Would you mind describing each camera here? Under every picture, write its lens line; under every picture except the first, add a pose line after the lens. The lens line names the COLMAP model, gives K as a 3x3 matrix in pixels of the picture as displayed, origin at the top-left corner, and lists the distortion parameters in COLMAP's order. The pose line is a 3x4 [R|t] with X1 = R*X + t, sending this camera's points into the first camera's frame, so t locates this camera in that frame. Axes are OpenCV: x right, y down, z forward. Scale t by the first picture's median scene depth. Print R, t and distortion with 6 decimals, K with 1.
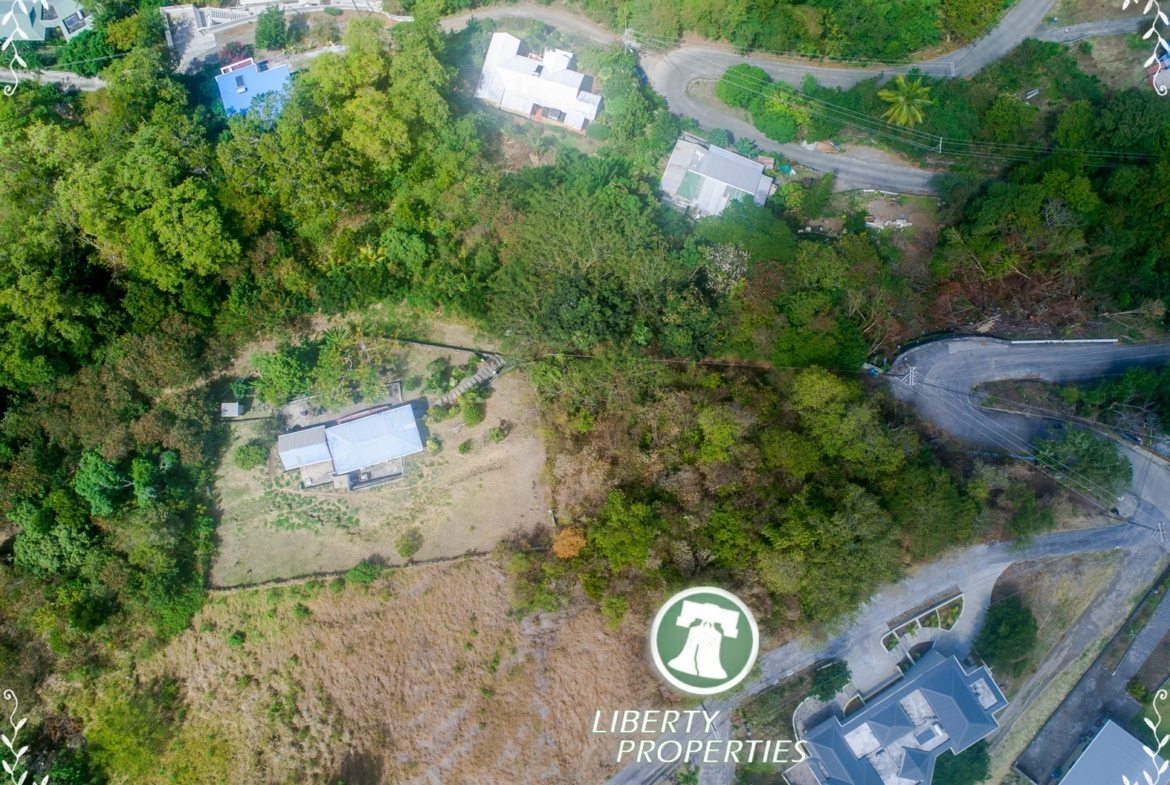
lens RADIAL K [[879.7, 0, 585.0], [0, 879.7, 392.5], [0, 0, 1]] dist [-0.022316, 0.009014]
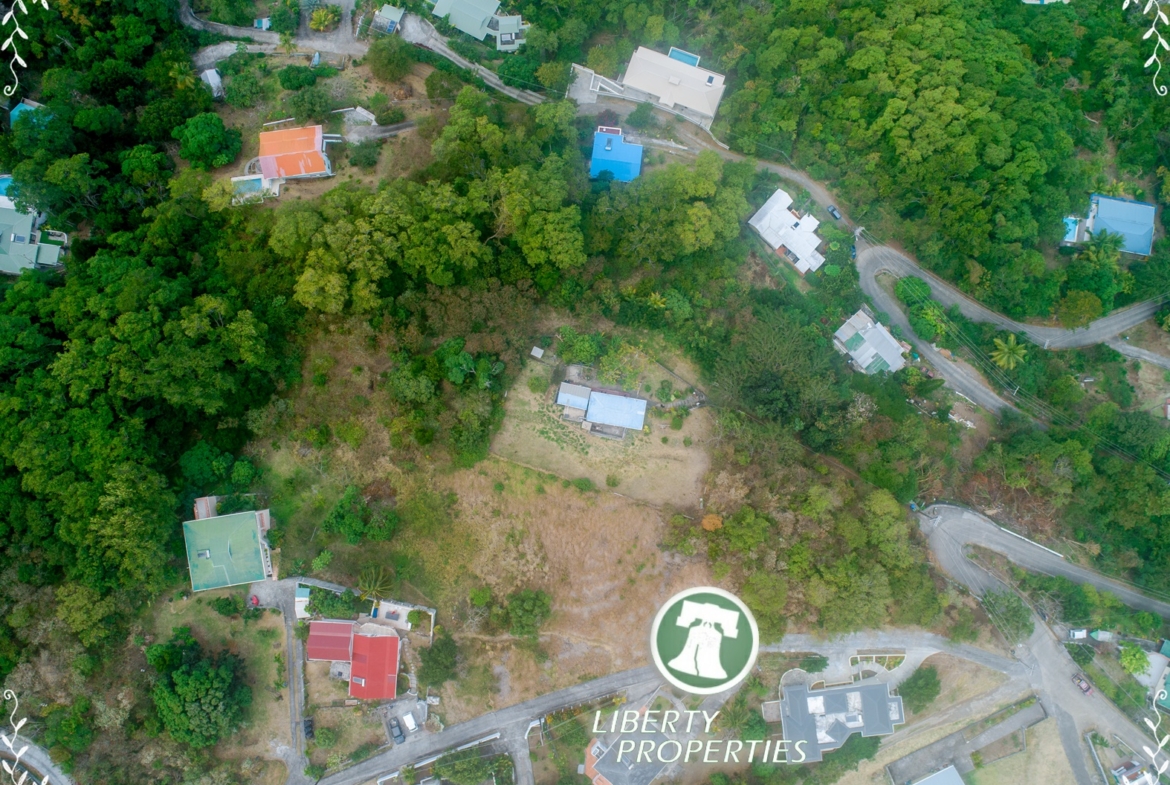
lens RADIAL K [[879.7, 0, 585.0], [0, 879.7, 392.5], [0, 0, 1]] dist [-0.022316, 0.009014]
pose [[0.900829, 0.434174, 0.000038, -0.307274], [-0.434115, 0.900705, 0.016602, 0.022370], [0.007174, -0.014972, 0.999862, -0.603566]]
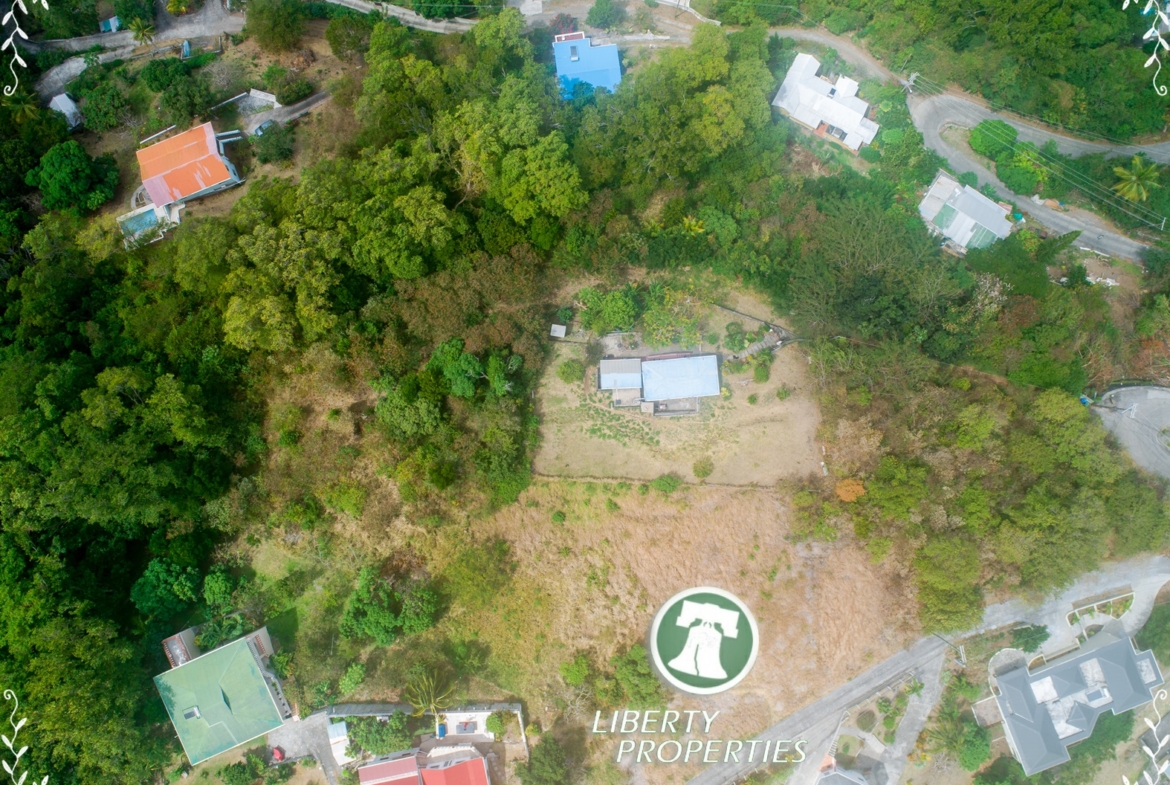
lens RADIAL K [[879.7, 0, 585.0], [0, 879.7, 392.5], [0, 0, 1]] dist [-0.022316, 0.009014]
pose [[0.981945, 0.189005, 0.007785, -0.375978], [-0.189145, 0.981611, 0.025756, 0.066780], [-0.002773, -0.026764, 0.999638, -0.208014]]
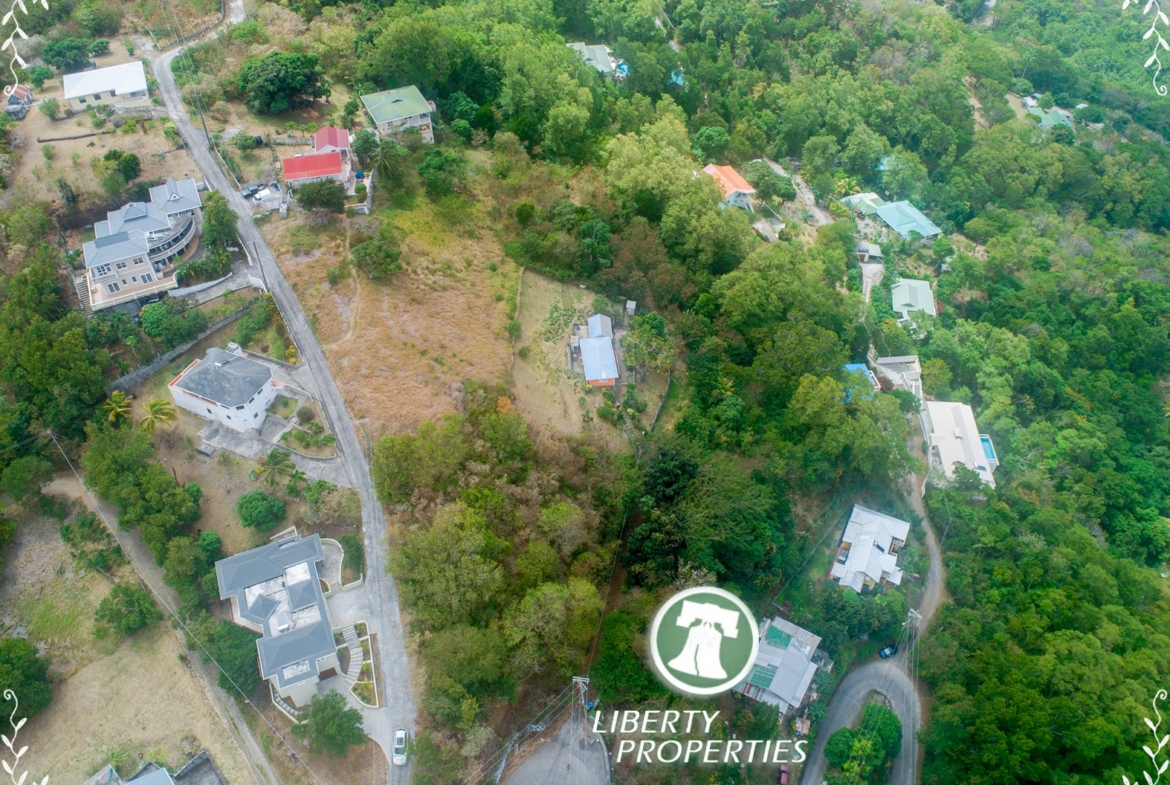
lens RADIAL K [[879.7, 0, 585.0], [0, 879.7, 392.5], [0, 0, 1]] dist [-0.022316, 0.009014]
pose [[-0.162636, 0.731145, -0.662553, 0.804672], [-0.985931, -0.094156, 0.138111, -0.137145], [0.038596, 0.675693, 0.736172, -0.066617]]
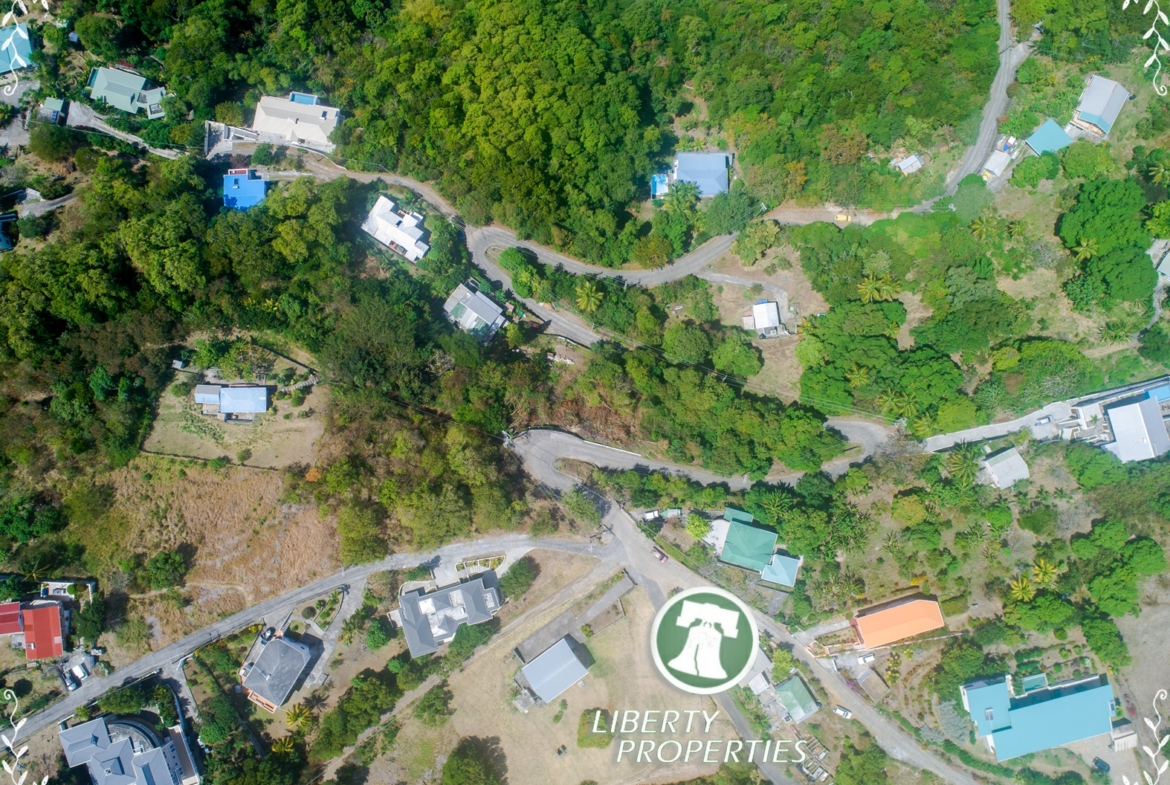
lens RADIAL K [[879.7, 0, 585.0], [0, 879.7, 392.5], [0, 0, 1]] dist [-0.022316, 0.009014]
pose [[0.962251, 0.271685, 0.016119, 0.458284], [-0.271766, 0.962359, 0.003005, -0.175925], [-0.014696, -0.007273, 0.999866, -0.968483]]
